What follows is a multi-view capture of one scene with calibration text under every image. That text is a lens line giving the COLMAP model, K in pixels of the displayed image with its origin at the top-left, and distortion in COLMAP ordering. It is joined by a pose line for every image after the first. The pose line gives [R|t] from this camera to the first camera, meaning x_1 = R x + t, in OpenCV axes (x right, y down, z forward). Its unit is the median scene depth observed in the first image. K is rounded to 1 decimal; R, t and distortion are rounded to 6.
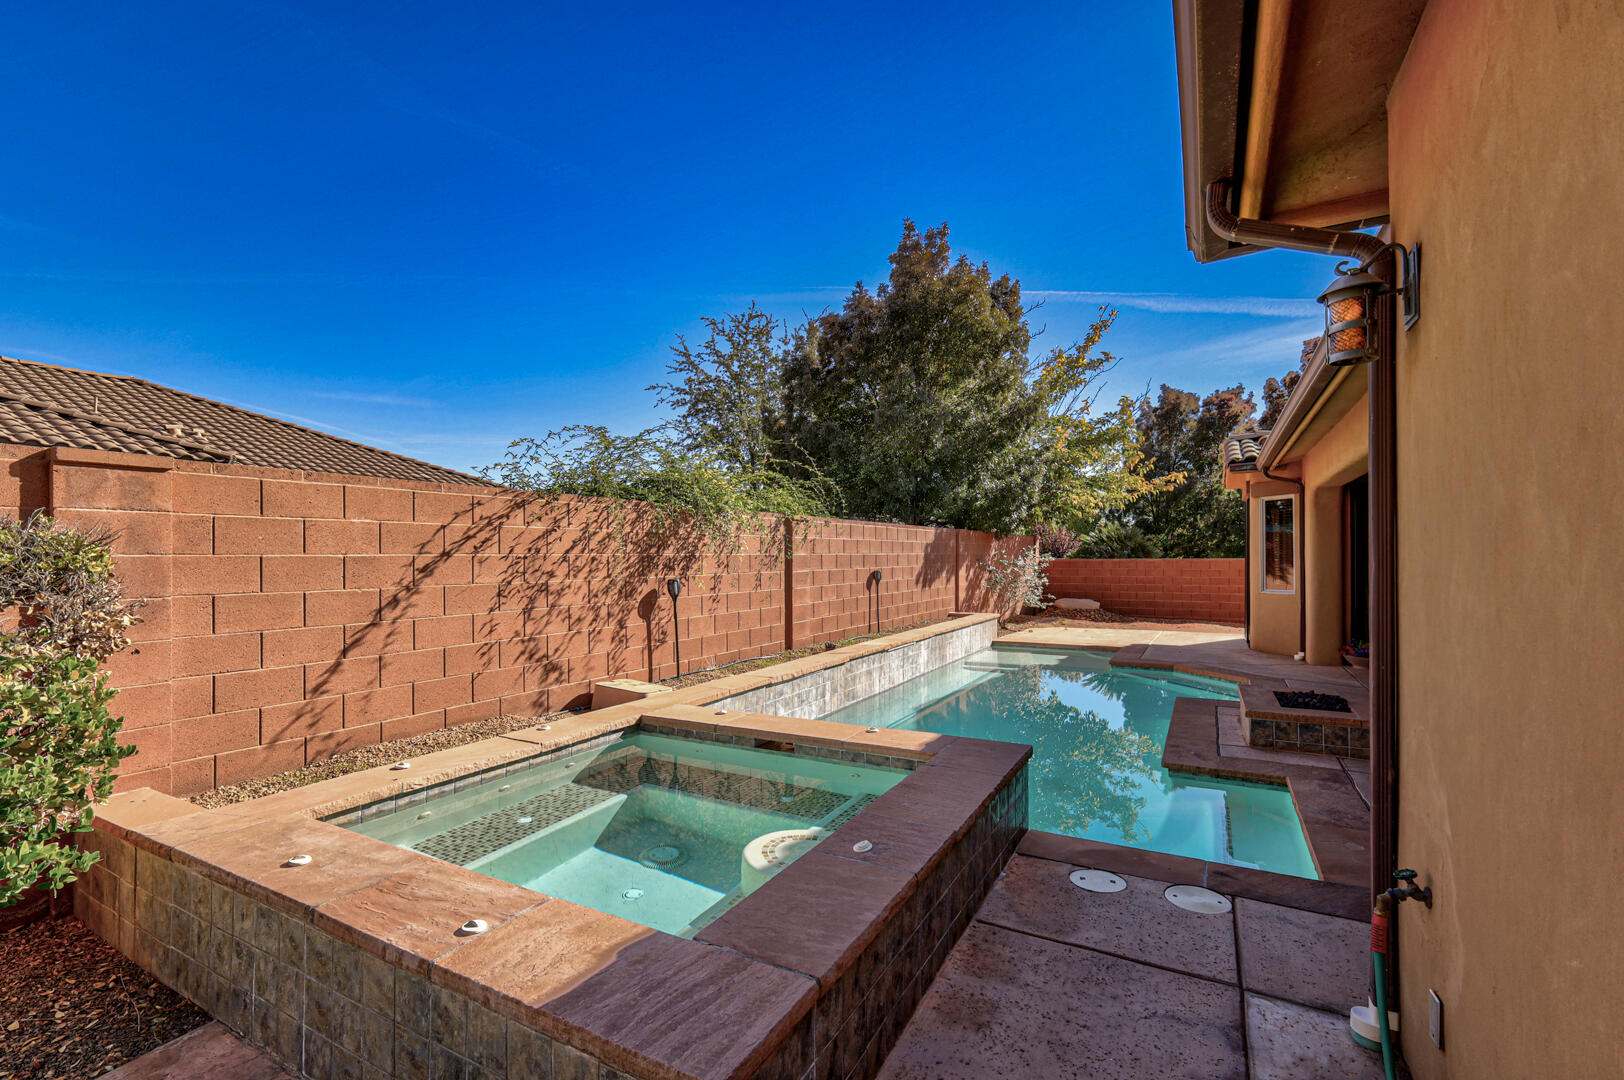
lens RADIAL K [[700.3, 0, 812.0], [0, 700.3, 540.0], [0, 0, 1]] dist [-0.000121, -0.000009]
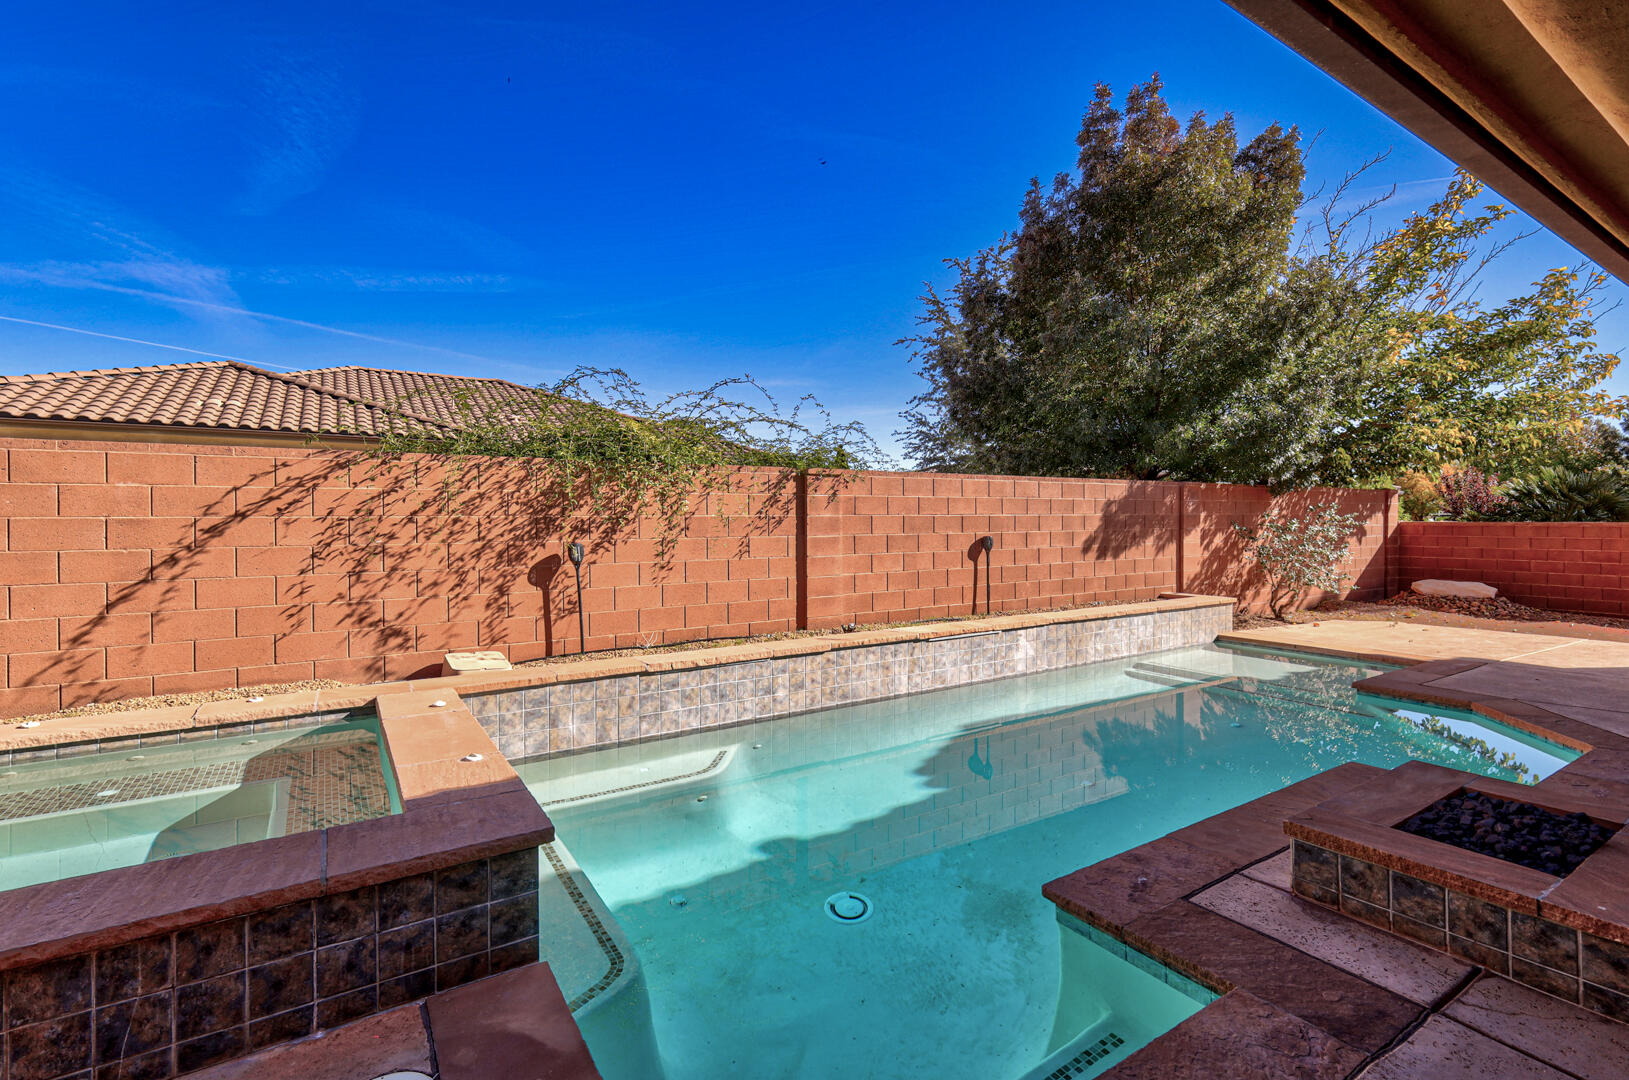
lens RADIAL K [[707.6, 0, 819.0], [0, 707.6, 509.8], [0, 0, 1]] dist [-0.002176, 0.000139]
pose [[0.882575, -0.003698, -0.470158, 0.505743], [0.009589, 0.999903, 0.010136, 0.006802], [0.470074, -0.013454, 0.882524, 0.347933]]
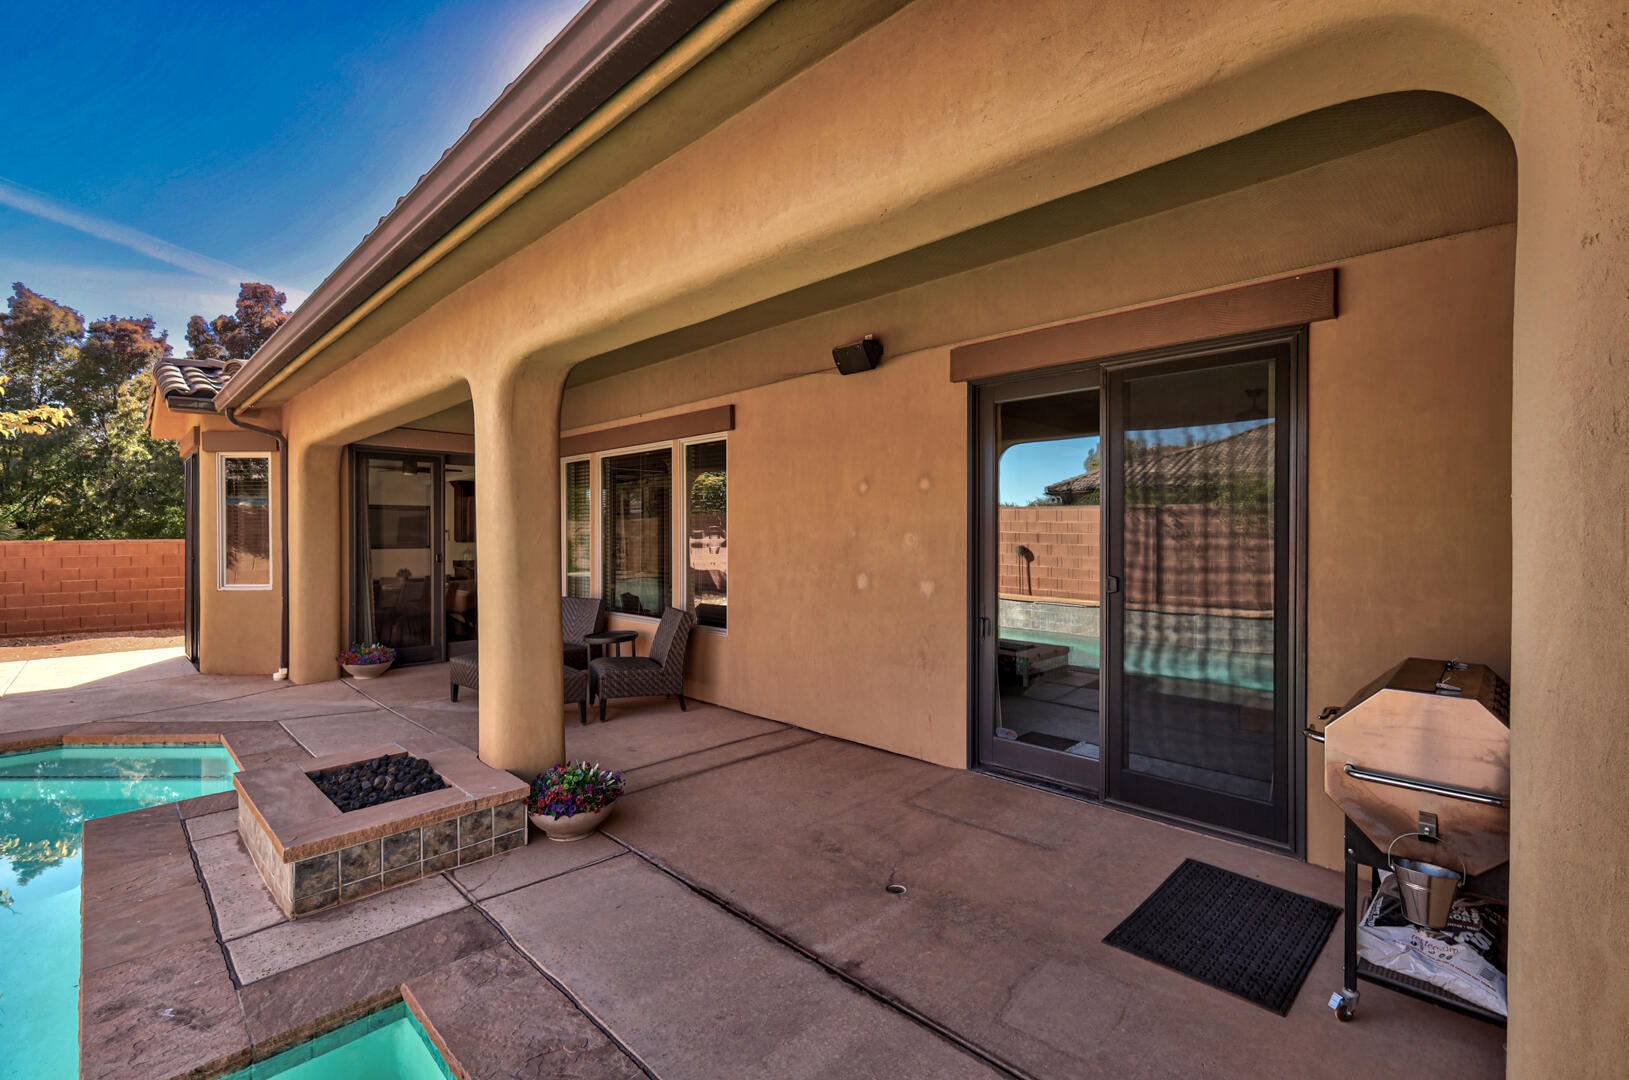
lens RADIAL K [[734.3, 0, 814.5], [0, 734.3, 540.0], [0, 0, 1]] dist [0.008403, -0.000019]
pose [[0.277625, -0.005808, 0.960672, 0.198944], [-0.021989, 0.999681, 0.012398, 0.007822], [-0.960438, -0.024566, 0.277408, 0.448466]]
